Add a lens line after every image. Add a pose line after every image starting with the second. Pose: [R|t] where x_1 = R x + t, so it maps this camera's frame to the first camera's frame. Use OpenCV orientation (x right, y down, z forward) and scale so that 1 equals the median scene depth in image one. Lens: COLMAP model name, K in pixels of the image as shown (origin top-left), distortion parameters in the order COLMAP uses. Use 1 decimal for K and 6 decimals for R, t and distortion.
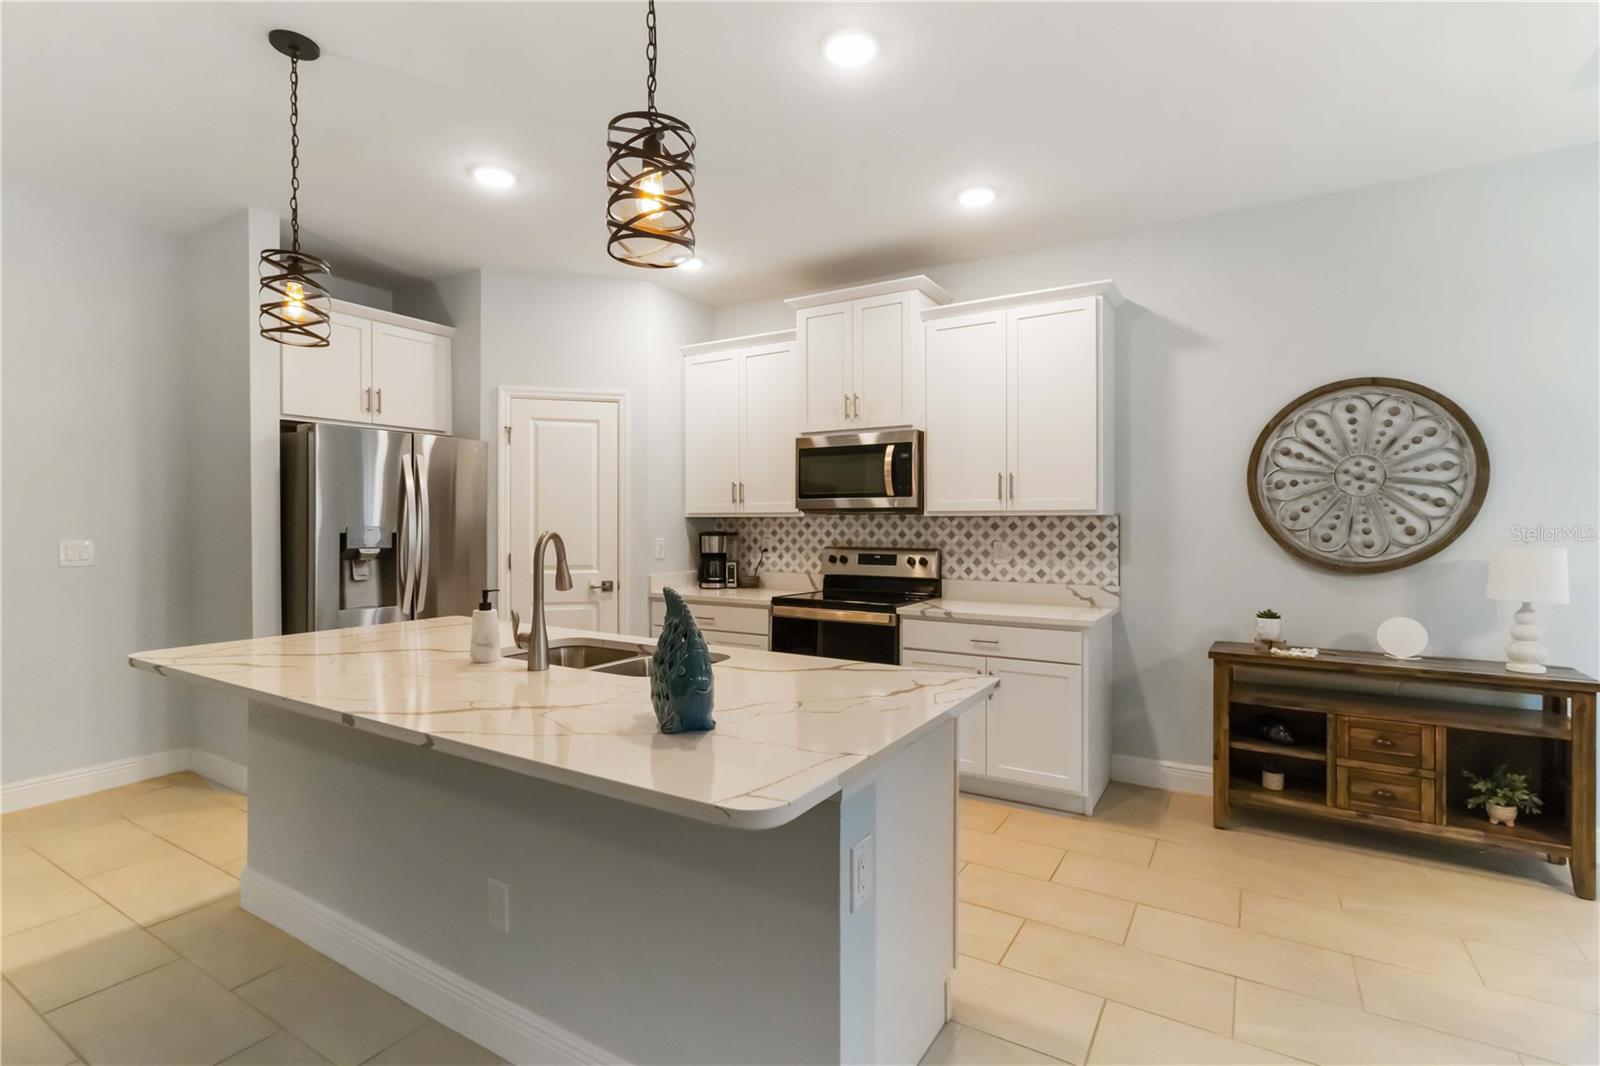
lens RADIAL K [[740.9, 0, 793.8], [0, 740.9, 522.0], [0, 0, 1]] dist [0.004400, 0.000269]
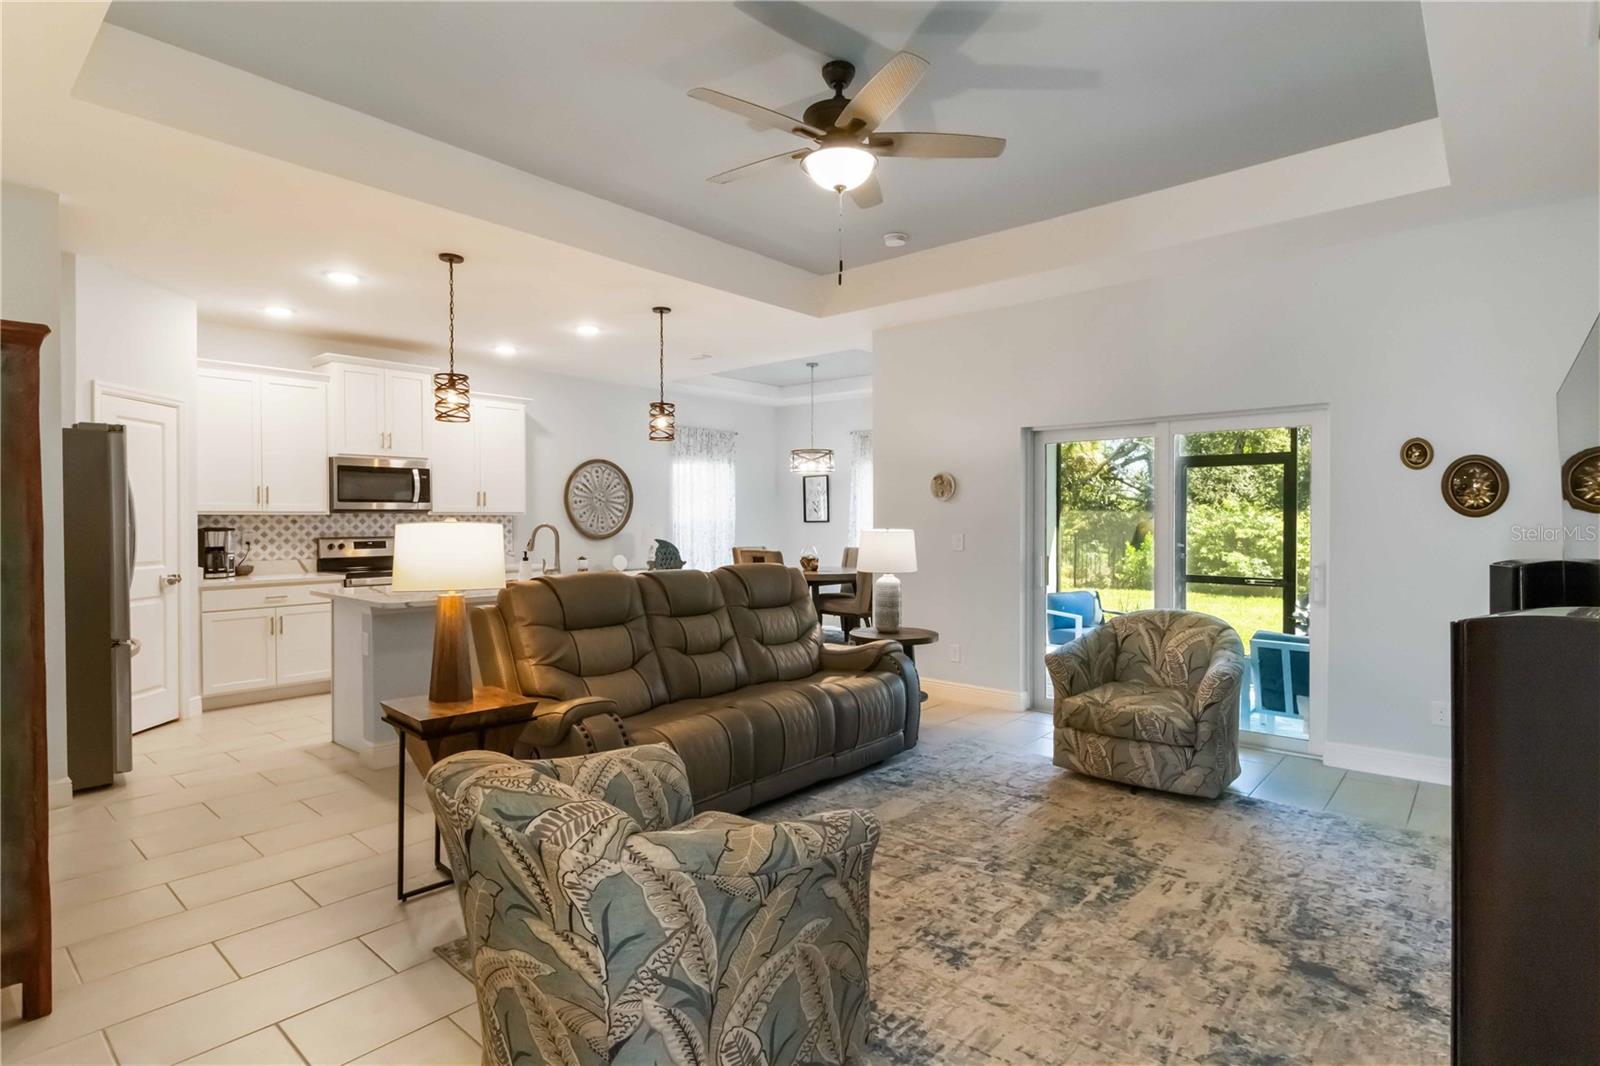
lens RADIAL K [[822.9, 0, 796.6], [0, 822.9, 532.5], [0, 0, 1]] dist [-0.002315, 0.000909]
pose [[0.187782, -0.019017, 0.982027, -1.261981], [-0.000434, 0.999811, 0.019445, -0.004537], [-0.982211, -0.004077, 0.187739, -0.101326]]
